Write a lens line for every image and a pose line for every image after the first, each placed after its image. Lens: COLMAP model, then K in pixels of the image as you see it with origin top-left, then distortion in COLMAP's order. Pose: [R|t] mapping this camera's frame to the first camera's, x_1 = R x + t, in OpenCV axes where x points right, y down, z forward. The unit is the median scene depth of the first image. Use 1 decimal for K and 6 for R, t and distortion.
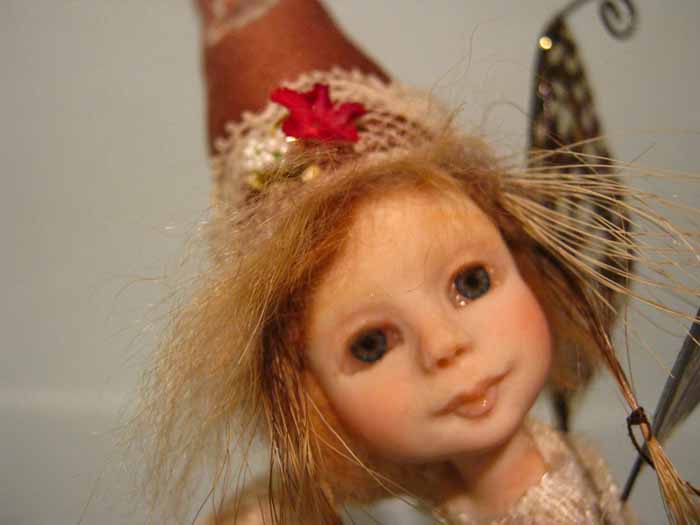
lens RADIAL K [[760.1, 0, 350.8], [0, 760.1, 253.7], [0, 0, 1]] dist [-0.118450, 0.036179]
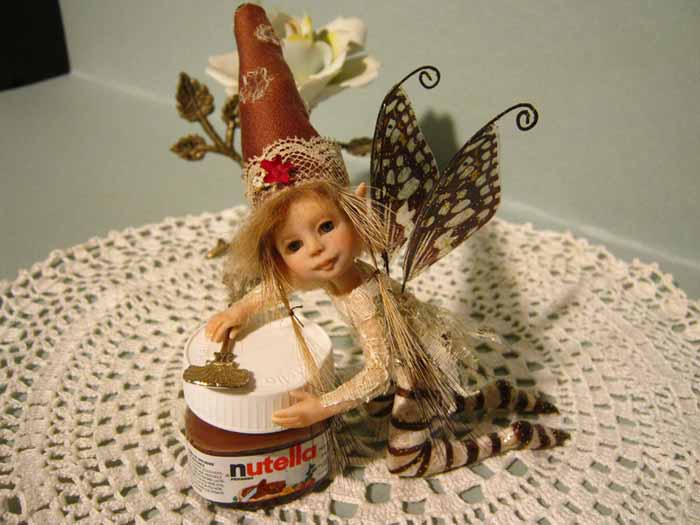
lens RADIAL K [[760.1, 0, 350.8], [0, 760.1, 253.7], [0, 0, 1]] dist [-0.118450, 0.036179]
pose [[0.996474, 0.020937, -0.081243, 0.484996], [0.005348, 0.950542, 0.310549, -0.776850], [0.083726, -0.309889, 0.947079, -1.852670]]
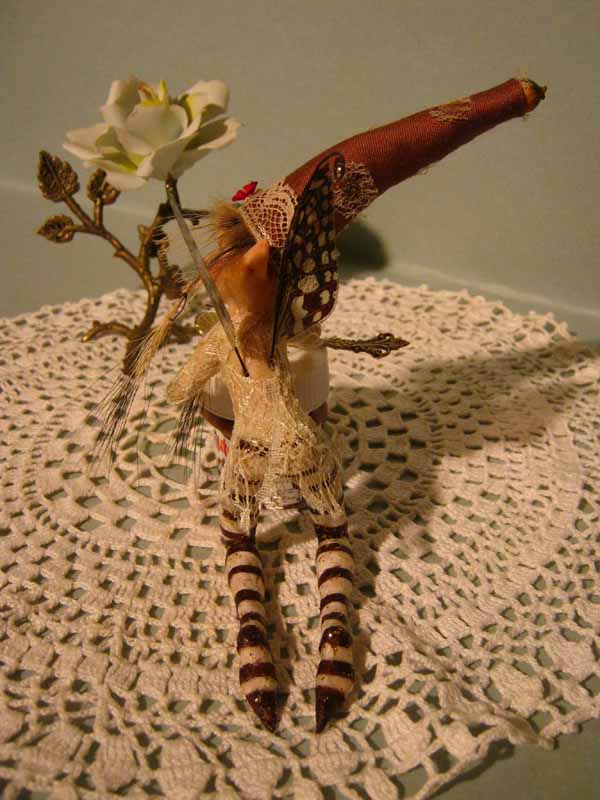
lens RADIAL K [[868.7, 0, 315.9], [0, 868.7, 399.9], [0, 0, 1]] dist [-0.118450, 0.036179]
pose [[0.995614, -0.049110, -0.079627, 1.097094], [0.073425, 0.937633, 0.339784, -0.590212], [0.057974, -0.344140, 0.937127, -2.464826]]
